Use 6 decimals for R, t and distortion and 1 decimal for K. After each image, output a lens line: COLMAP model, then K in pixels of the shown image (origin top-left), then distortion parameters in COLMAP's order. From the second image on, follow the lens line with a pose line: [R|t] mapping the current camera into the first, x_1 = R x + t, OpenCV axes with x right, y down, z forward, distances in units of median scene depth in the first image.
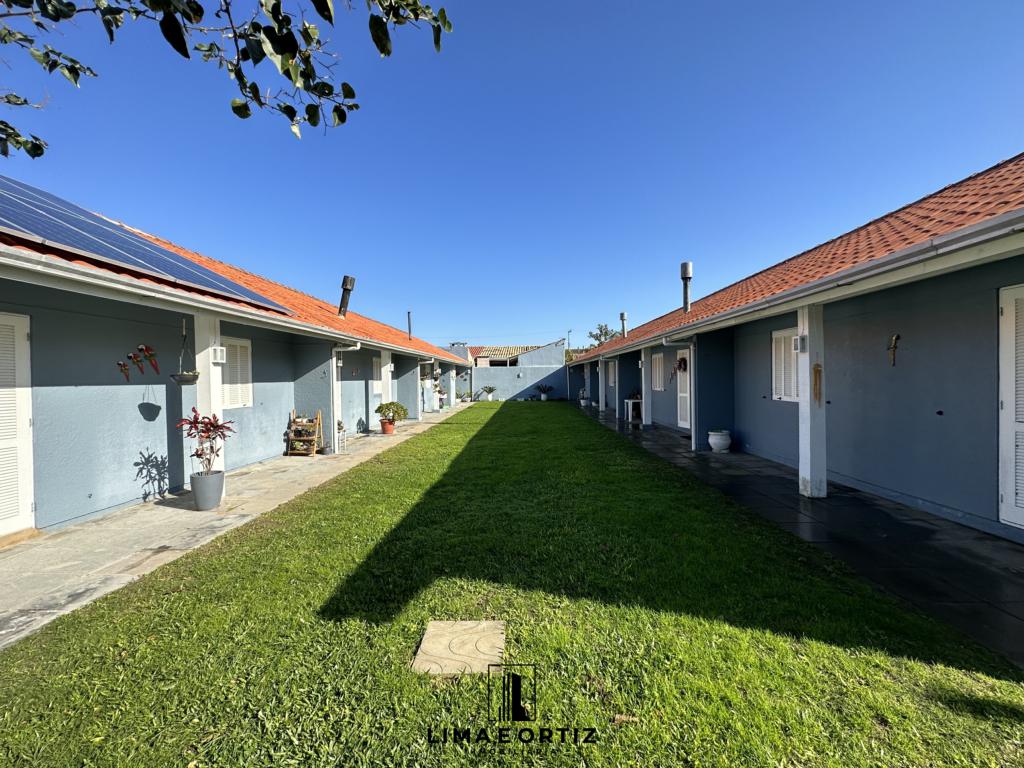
lens RADIAL K [[407.9, 0, 510.9], [0, 407.9, 383.5], [0, 0, 1]] dist [-0.005988, 0.000761]
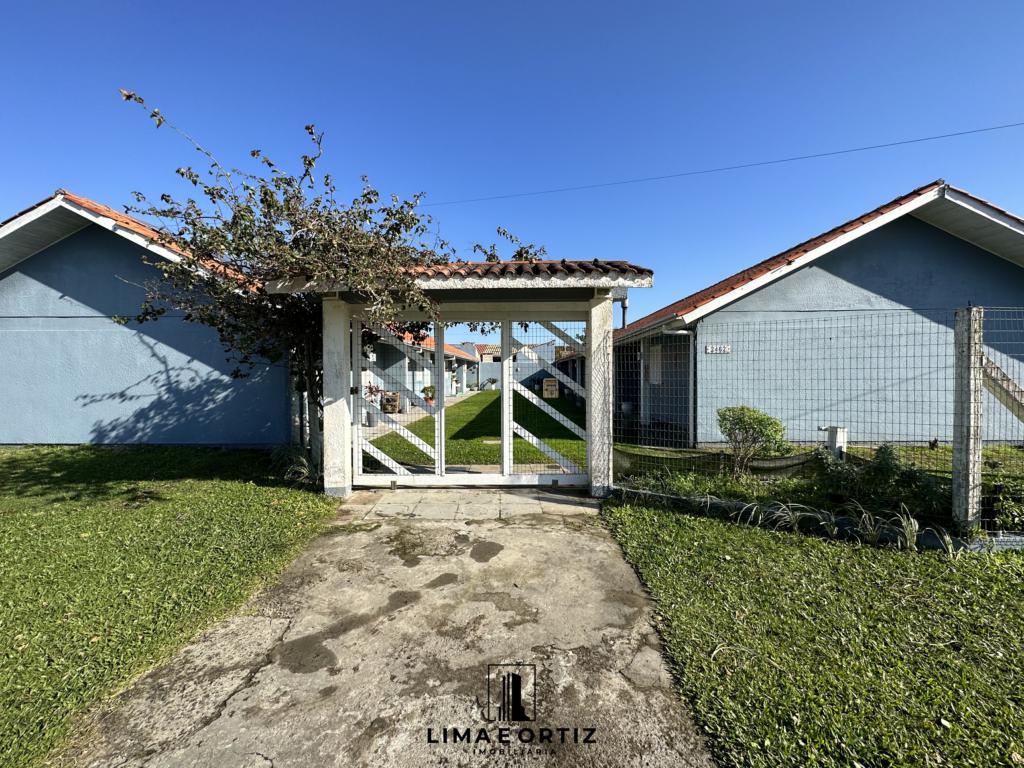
lens RADIAL K [[407.9, 0, 512.8], [0, 407.9, 384.3], [0, 0, 1]] dist [-0.005988, 0.000761]
pose [[0.999921, 0.010905, 0.006304, -0.000308], [-0.010997, 0.999830, 0.014799, 0.020220], [-0.006141, -0.014867, 0.999871, -0.724274]]
